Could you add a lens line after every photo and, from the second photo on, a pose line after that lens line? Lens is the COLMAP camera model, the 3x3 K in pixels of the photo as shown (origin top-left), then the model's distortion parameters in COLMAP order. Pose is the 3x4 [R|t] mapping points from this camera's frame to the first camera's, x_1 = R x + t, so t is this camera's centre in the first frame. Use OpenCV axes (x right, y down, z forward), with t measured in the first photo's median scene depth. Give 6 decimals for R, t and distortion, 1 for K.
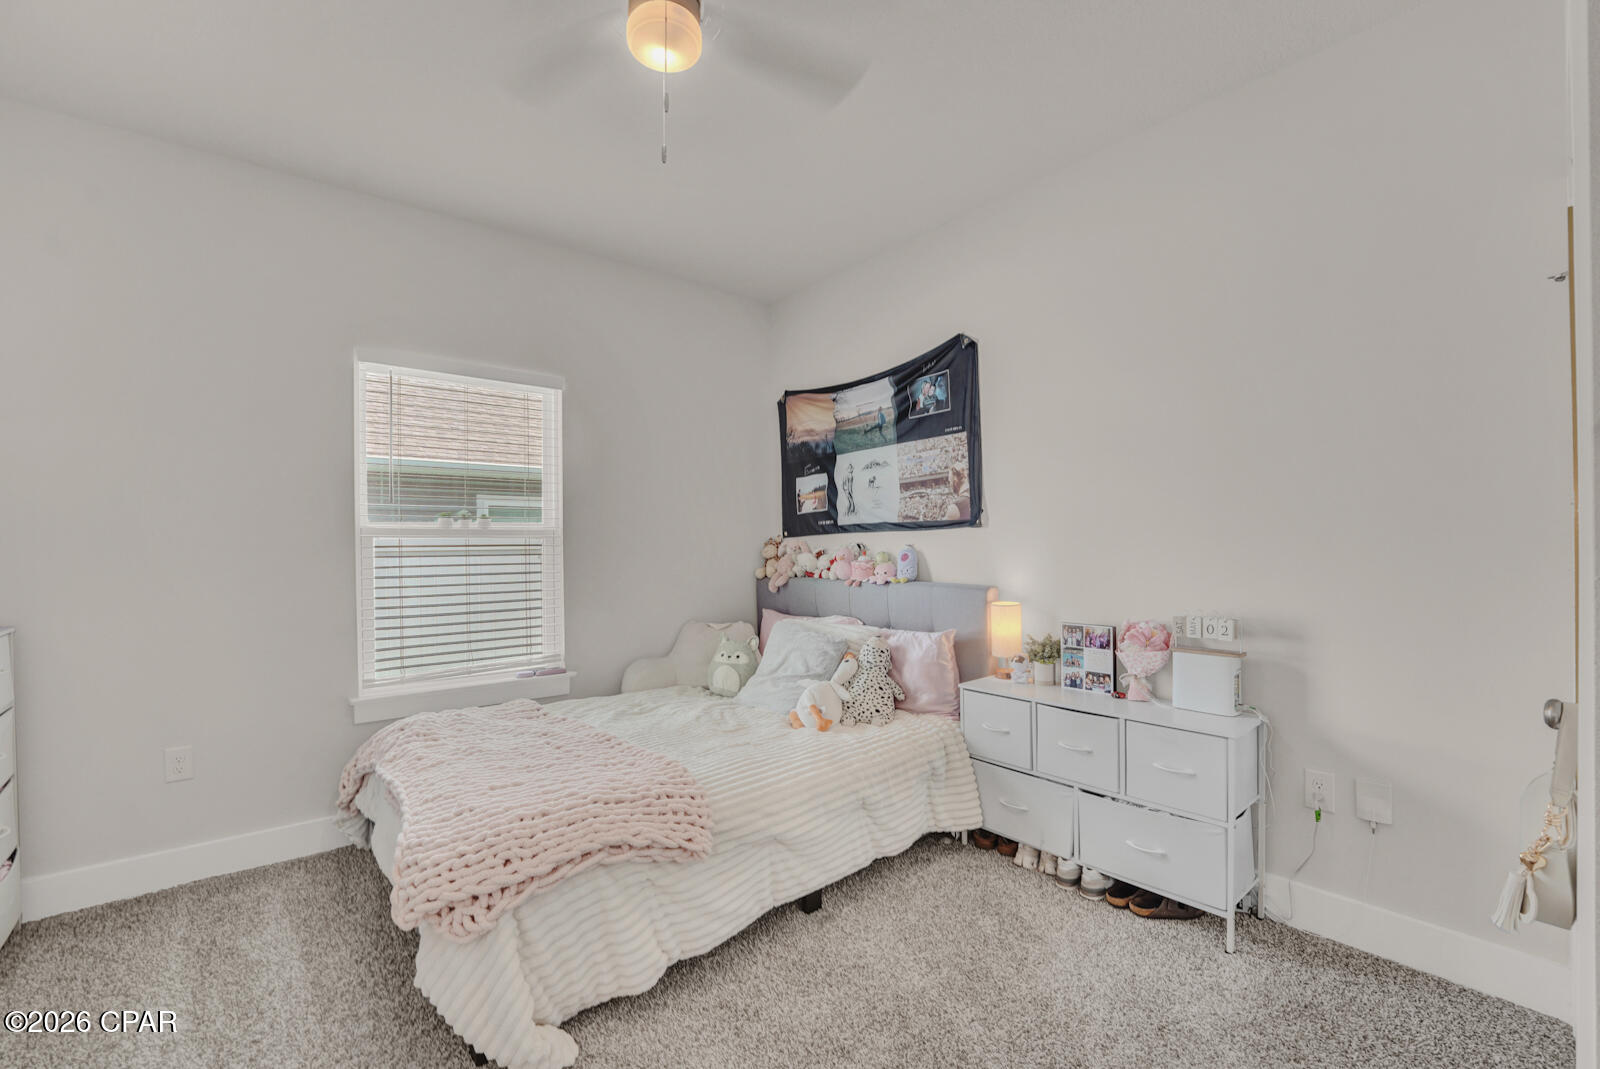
lens RADIAL K [[652.1, 0, 793.4], [0, 652.1, 545.7], [0, 0, 1]] dist [-0.005611, -0.000441]
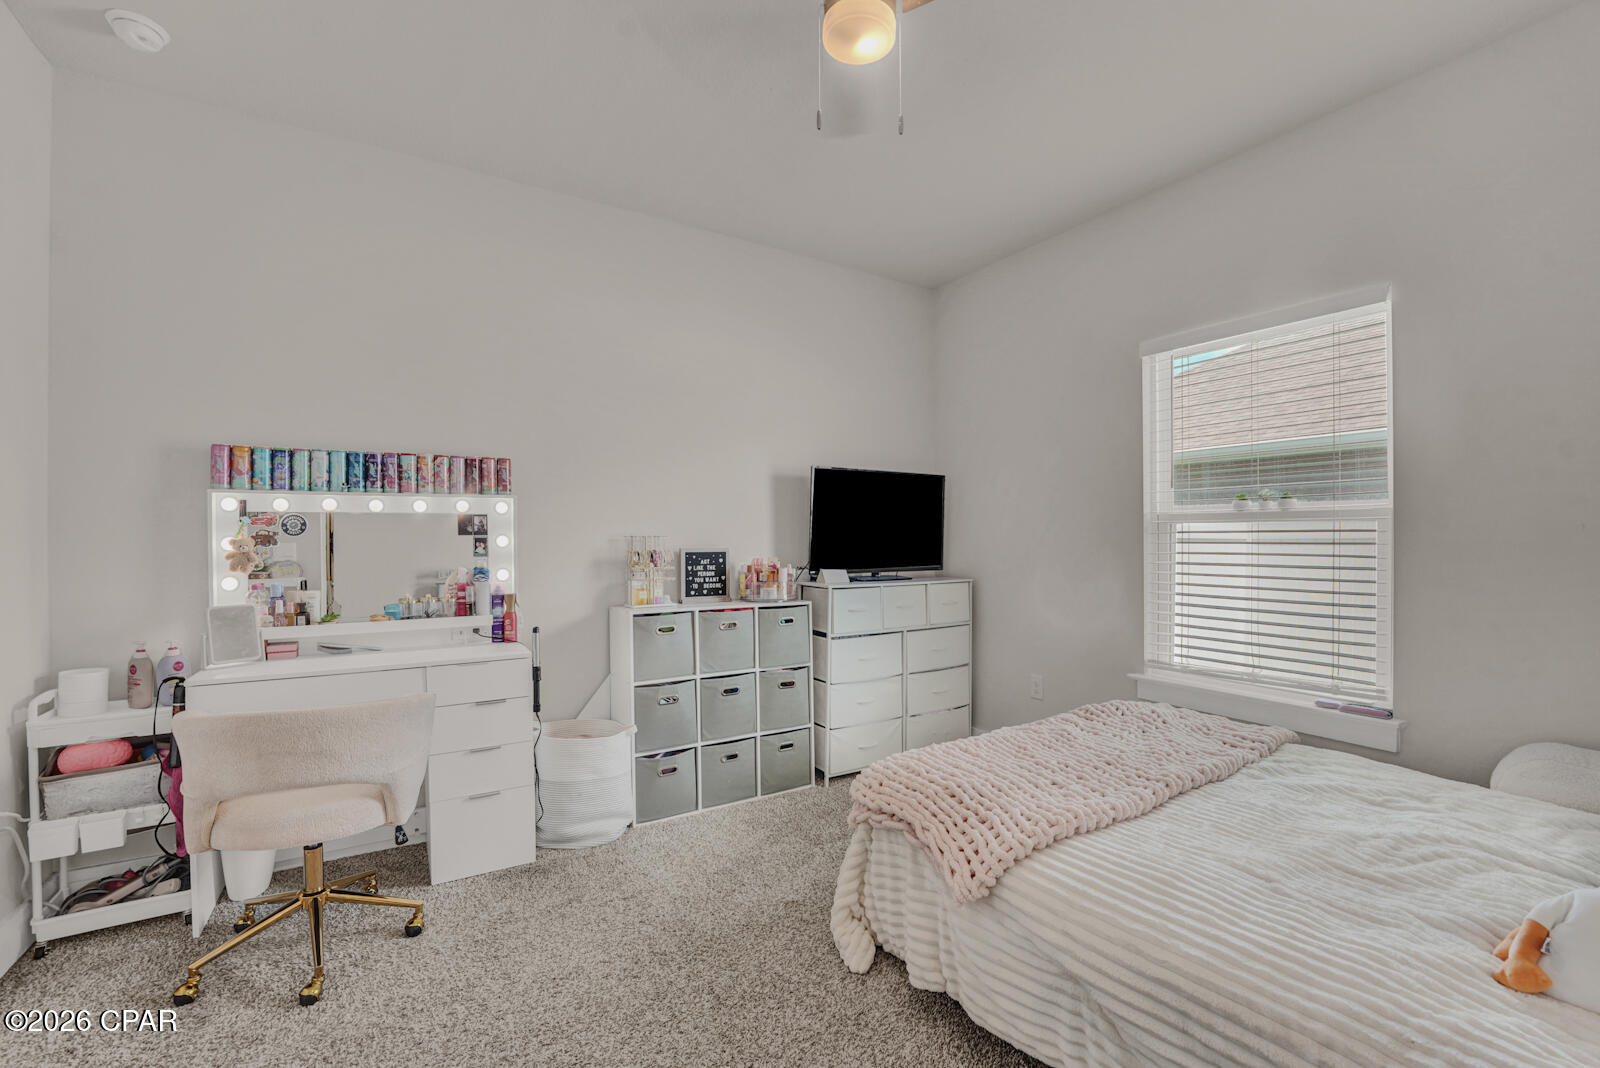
lens RADIAL K [[652.1, 0, 789.6], [0, 652.1, 540.8], [0, 0, 1]] dist [-0.005611, -0.000441]
pose [[-0.123834, 0.011496, -0.992236, 0.430787], [0.011454, 0.999883, 0.010156, -0.003037], [0.992237, -0.010108, -0.123951, 0.523342]]
